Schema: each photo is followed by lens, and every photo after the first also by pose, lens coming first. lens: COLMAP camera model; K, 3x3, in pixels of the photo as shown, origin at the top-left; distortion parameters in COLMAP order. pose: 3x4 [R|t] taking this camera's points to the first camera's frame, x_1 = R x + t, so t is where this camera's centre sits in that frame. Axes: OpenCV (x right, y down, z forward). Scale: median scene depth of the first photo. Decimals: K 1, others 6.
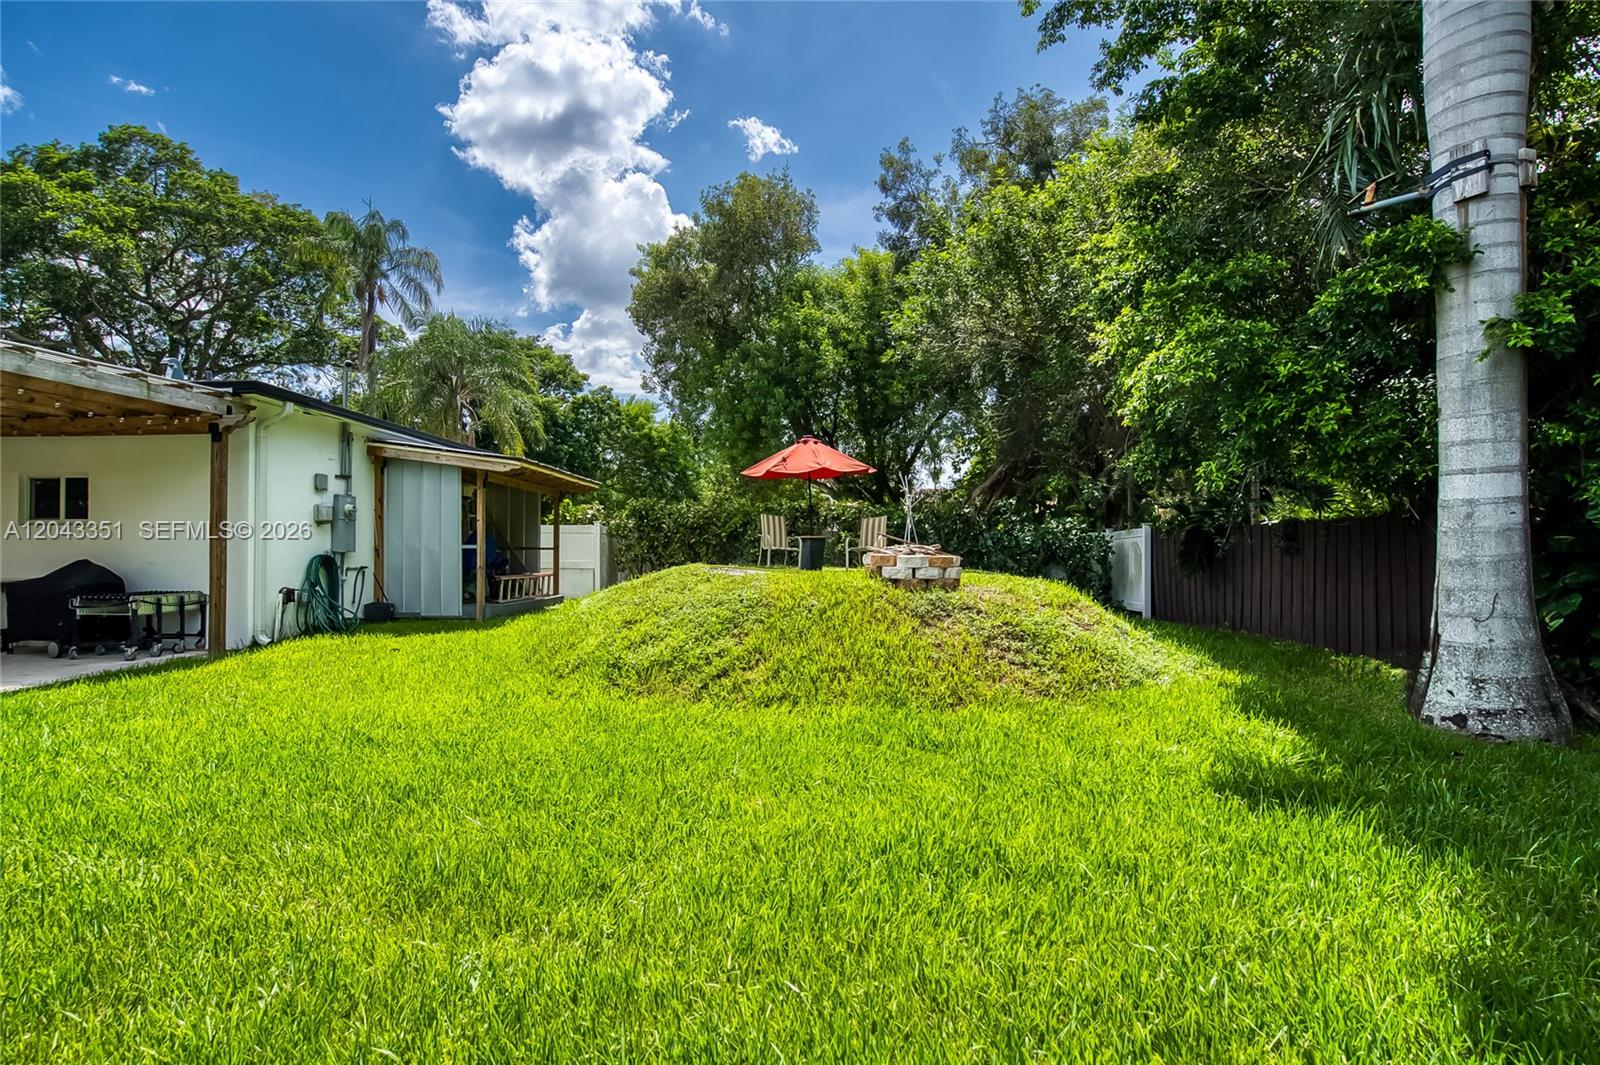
lens RADIAL K [[753.0, 0, 792.4], [0, 753.0, 550.8], [0, 0, 1]] dist [0.001562, 0.000631]
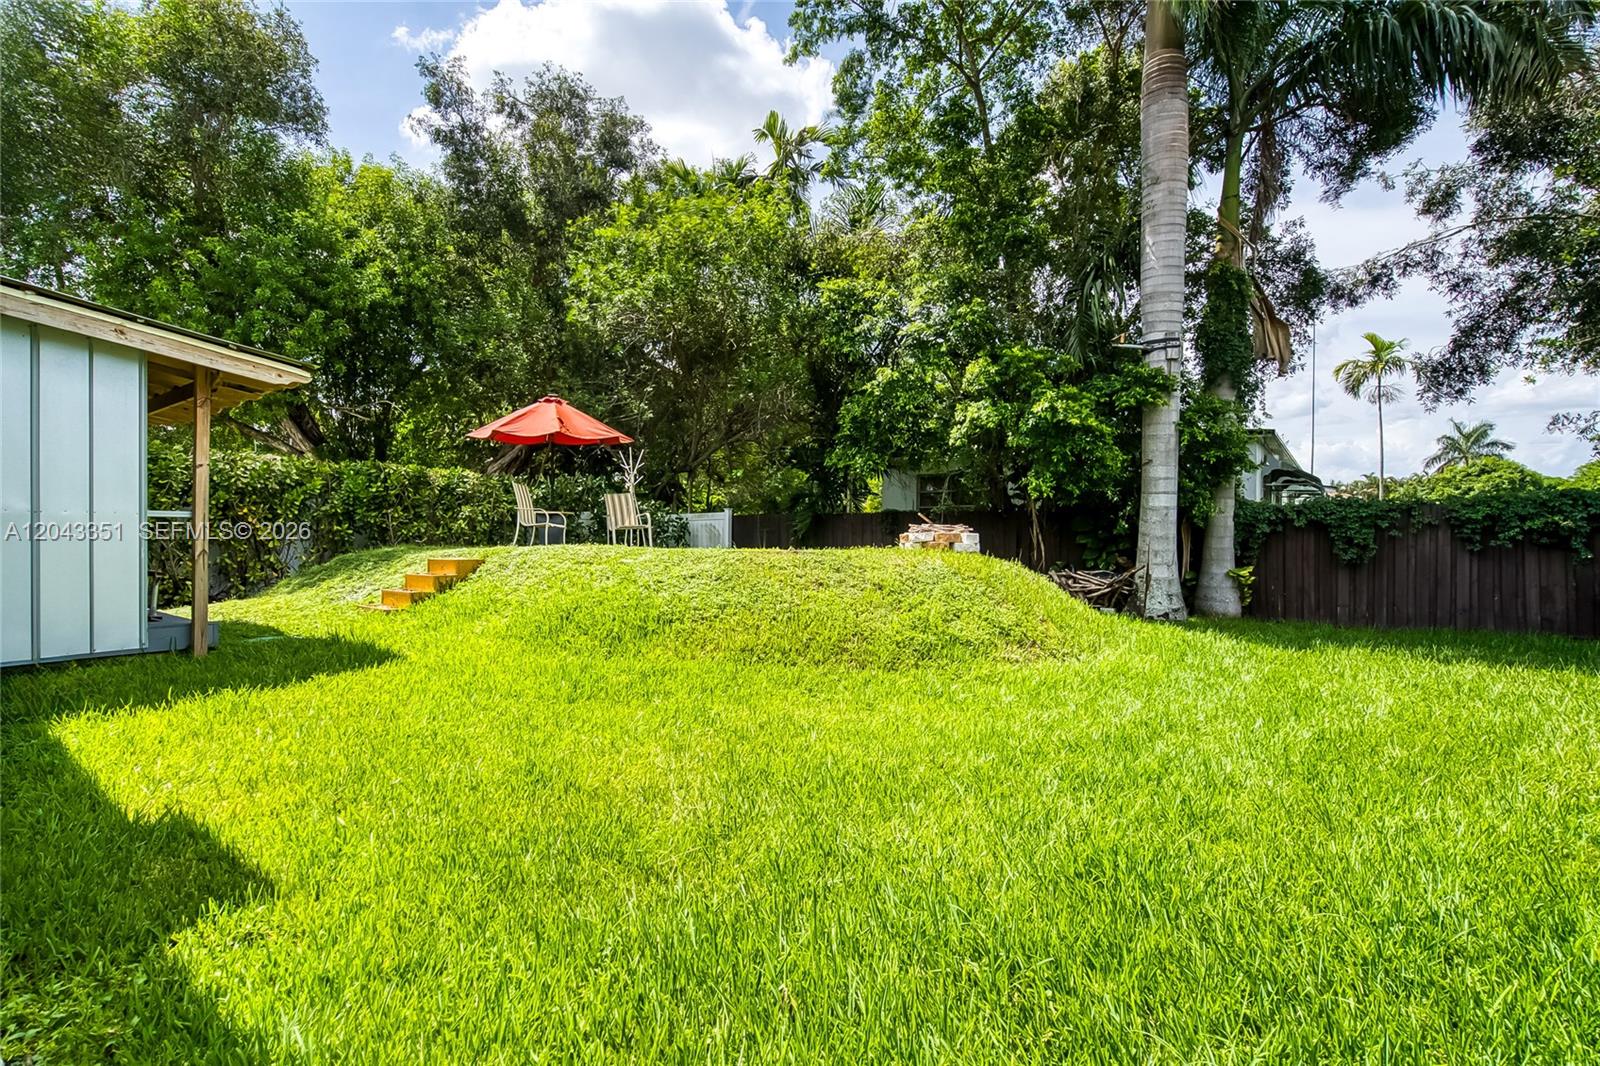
lens RADIAL K [[729.5, 0, 821.4], [0, 729.5, 538.3], [0, 0, 1]] dist [-0.001529, -0.000073]
pose [[0.548189, -0.000155, 0.836355, -0.577226], [-0.006603, 0.999968, 0.004513, 0.006678], [-0.836328, -0.007996, 0.548170, 0.323103]]
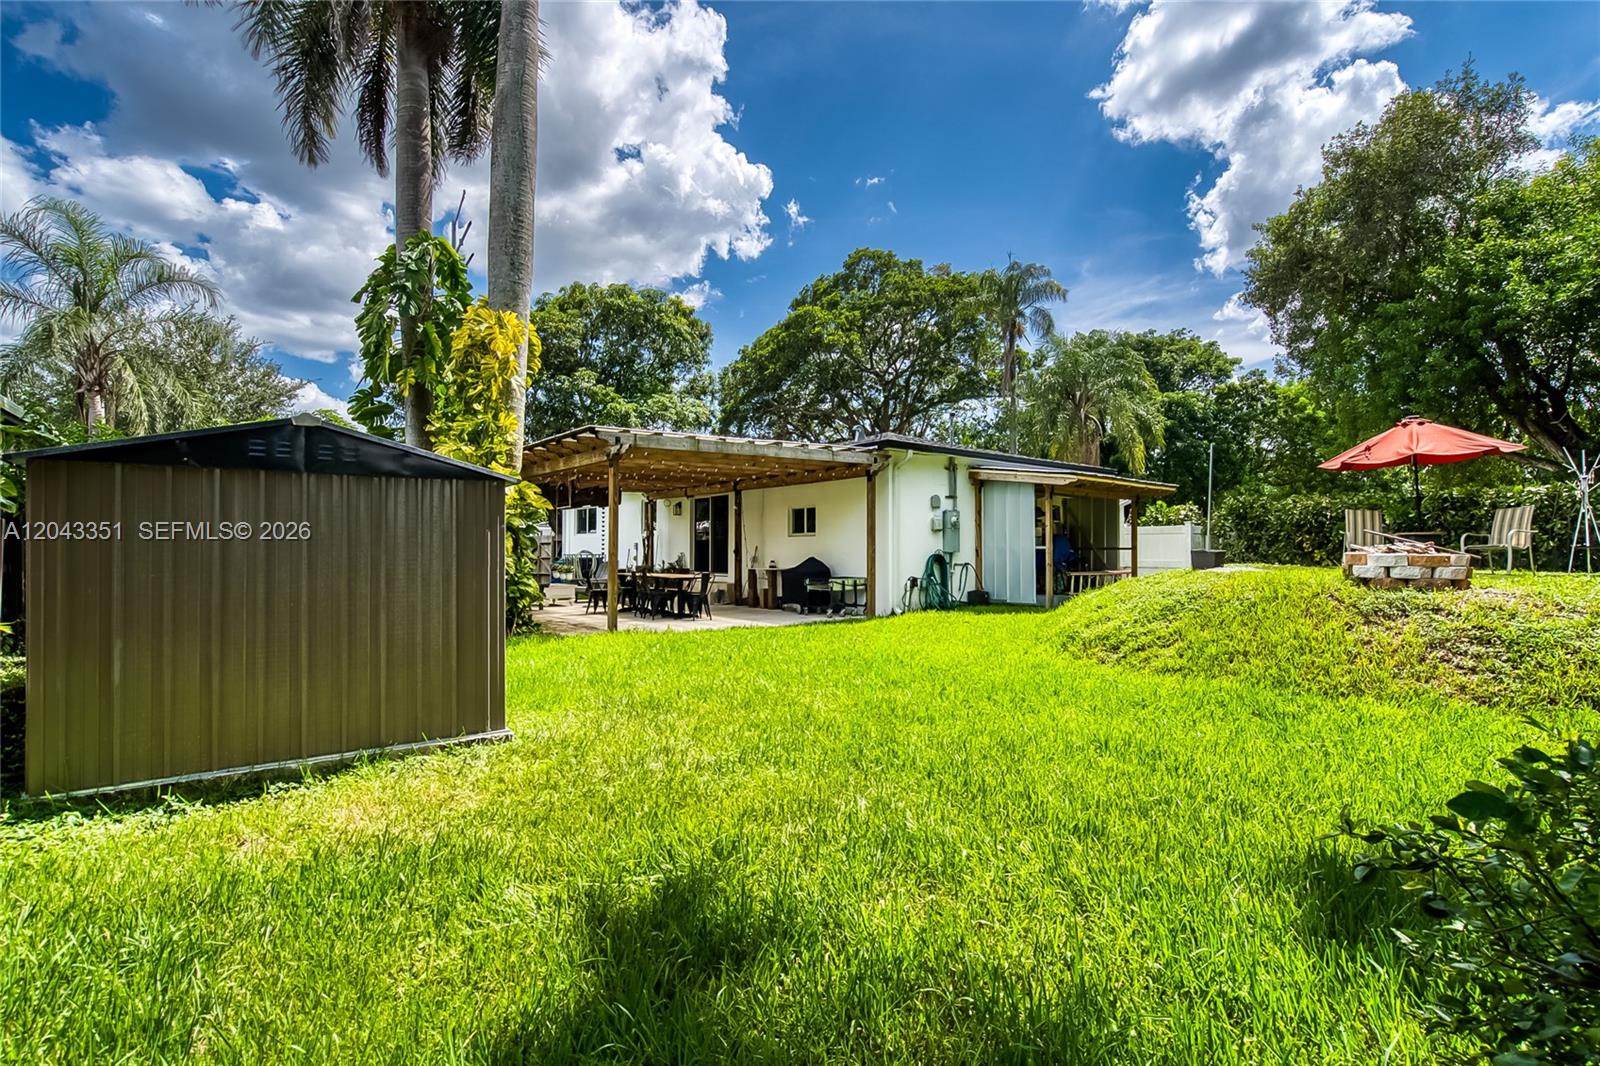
lens RADIAL K [[753.0, 0, 792.4], [0, 753.0, 551.3], [0, 0, 1]] dist [0.001562, 0.000631]
pose [[0.675826, -0.003106, -0.737055, 0.205338], [0.003219, 0.999994, -0.001263, 0.000948], [0.737054, -0.001519, 0.675832, -0.126511]]
